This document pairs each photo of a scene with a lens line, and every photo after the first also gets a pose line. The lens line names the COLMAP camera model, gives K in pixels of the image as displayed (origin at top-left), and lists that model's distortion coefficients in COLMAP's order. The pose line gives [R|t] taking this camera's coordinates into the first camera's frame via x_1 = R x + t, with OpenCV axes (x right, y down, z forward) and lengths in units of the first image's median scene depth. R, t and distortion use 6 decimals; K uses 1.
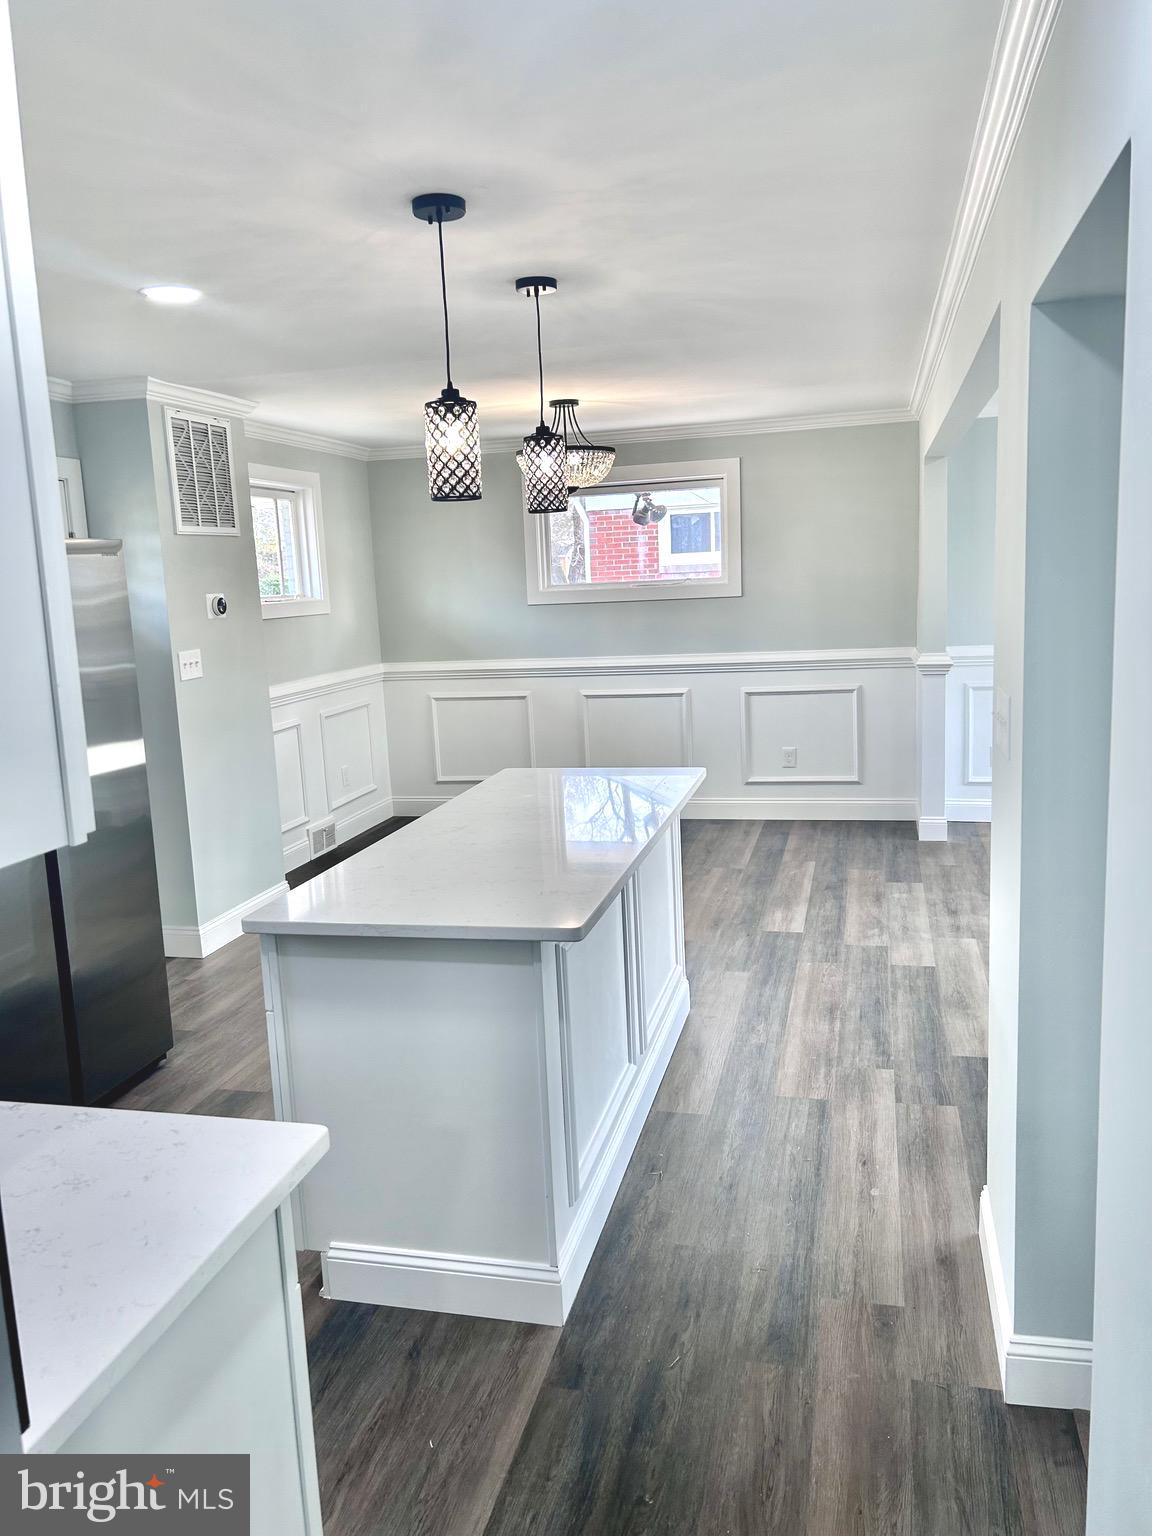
lens RADIAL K [[1146.2, 0, 576.0], [0, 1146.2, 768.0], [0, 0, 1]] dist [-0.001263, 0.000599]
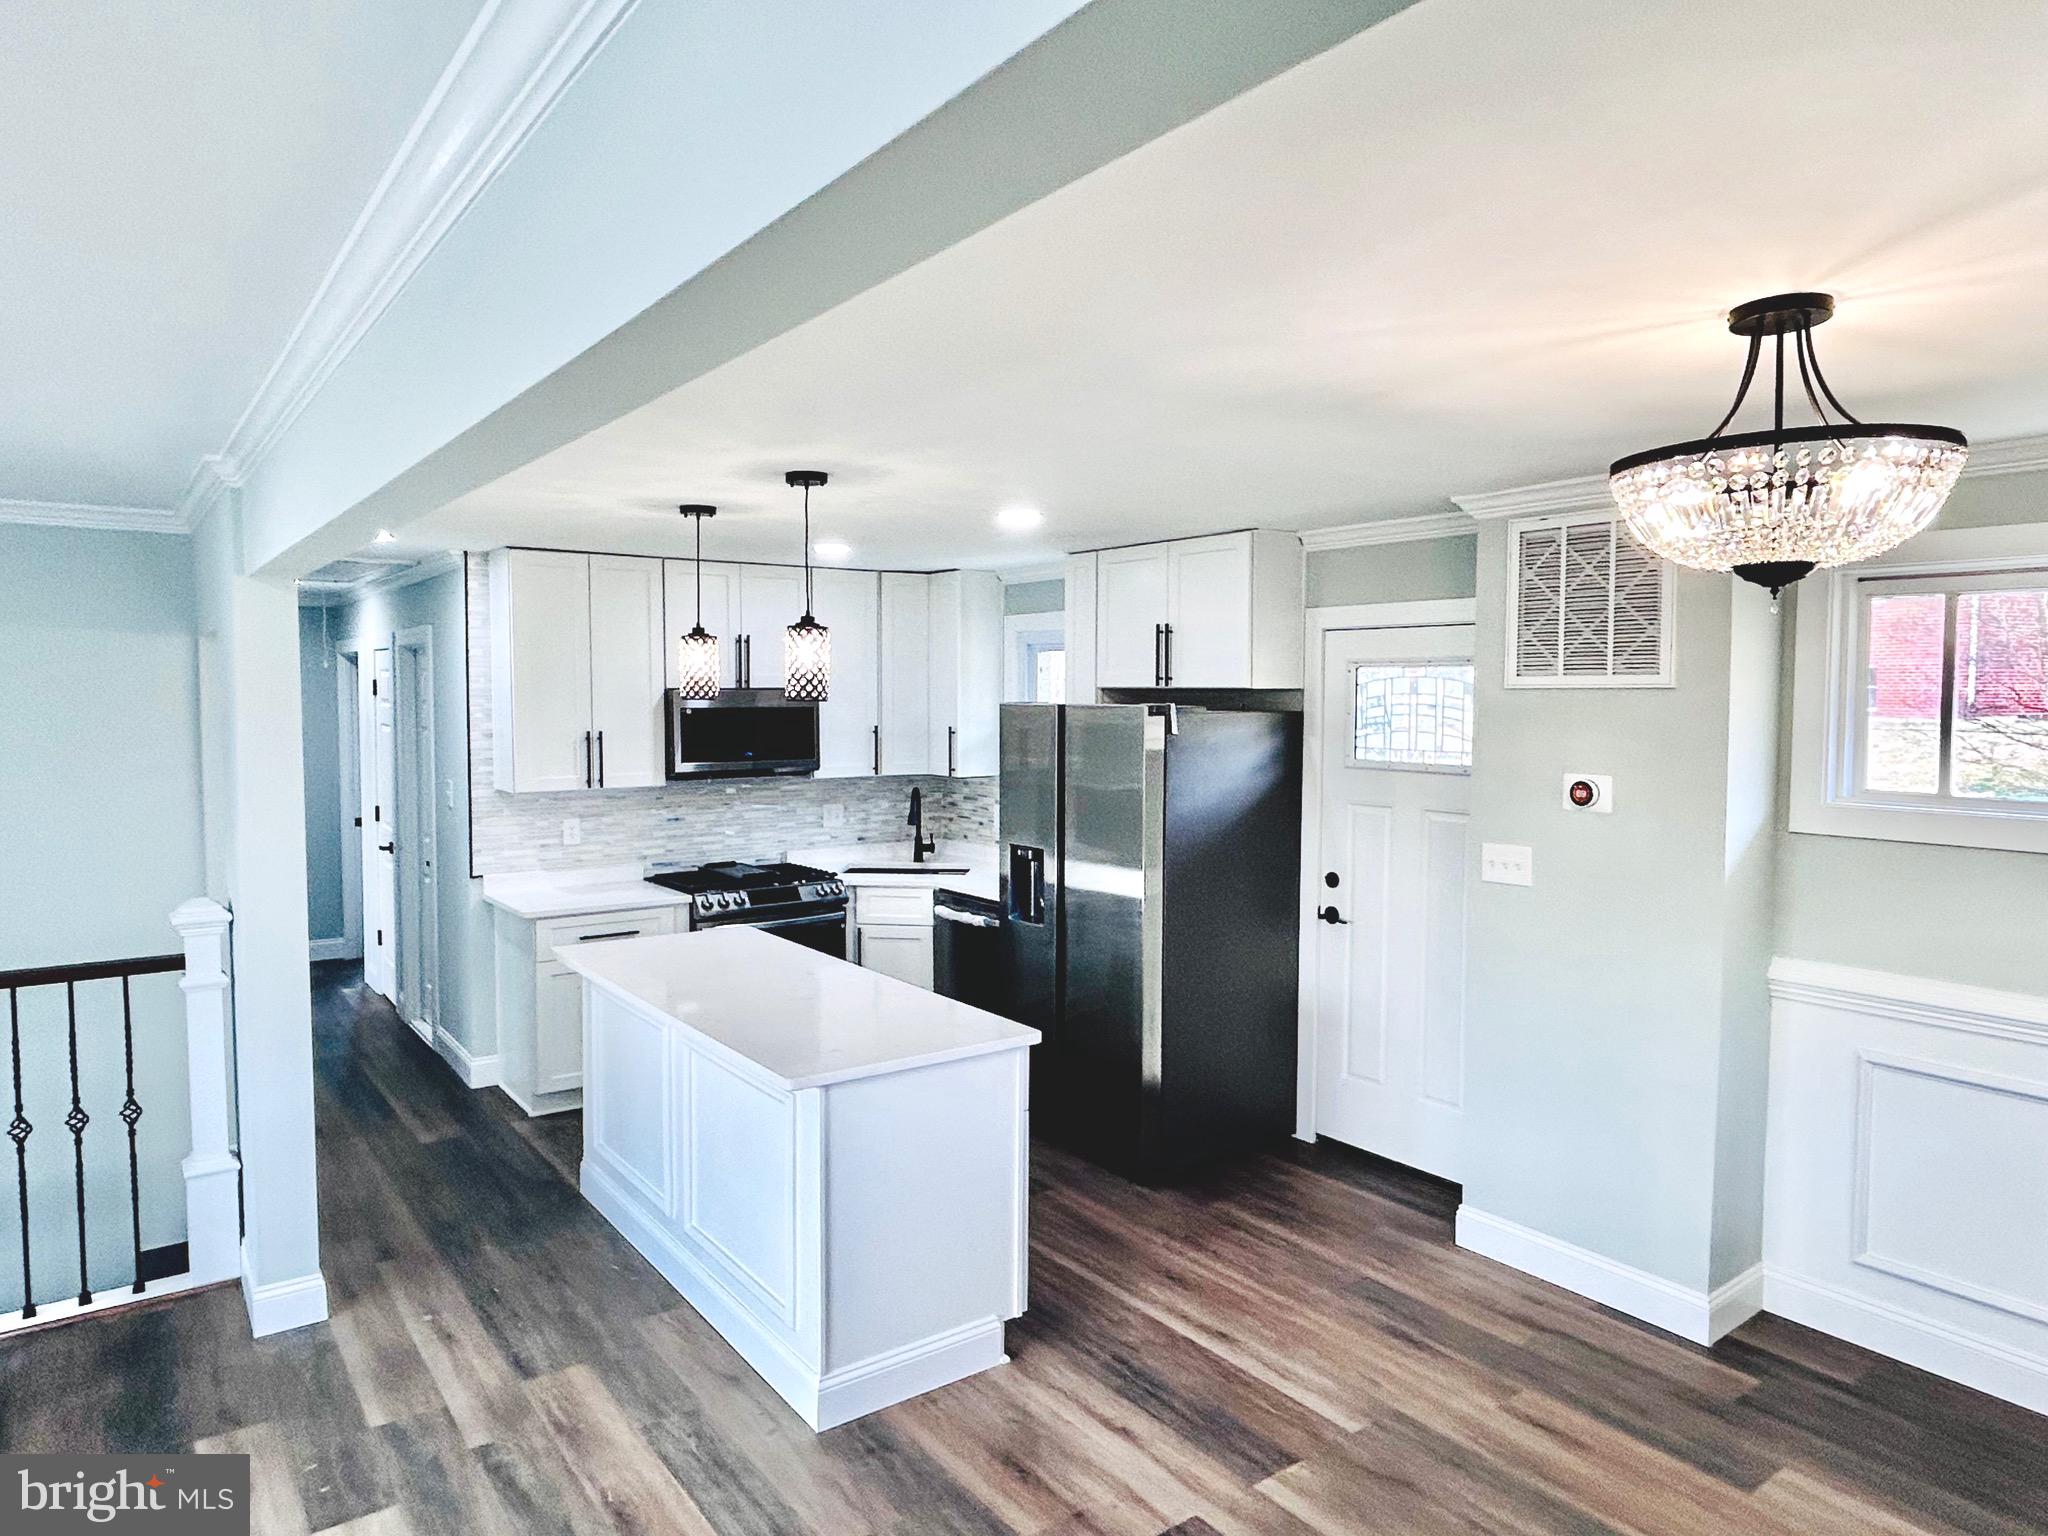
lens RADIAL K [[1277.1, 0, 1014.7], [0, 1277.1, 760.3], [0, 0, 1]] dist [-0.002436, -0.000928]
pose [[-0.634288, 0.092398, -0.767555, 0.591098], [-0.093727, 0.976318, 0.194983, -0.350535], [0.767394, 0.195616, -0.610607, 1.533245]]
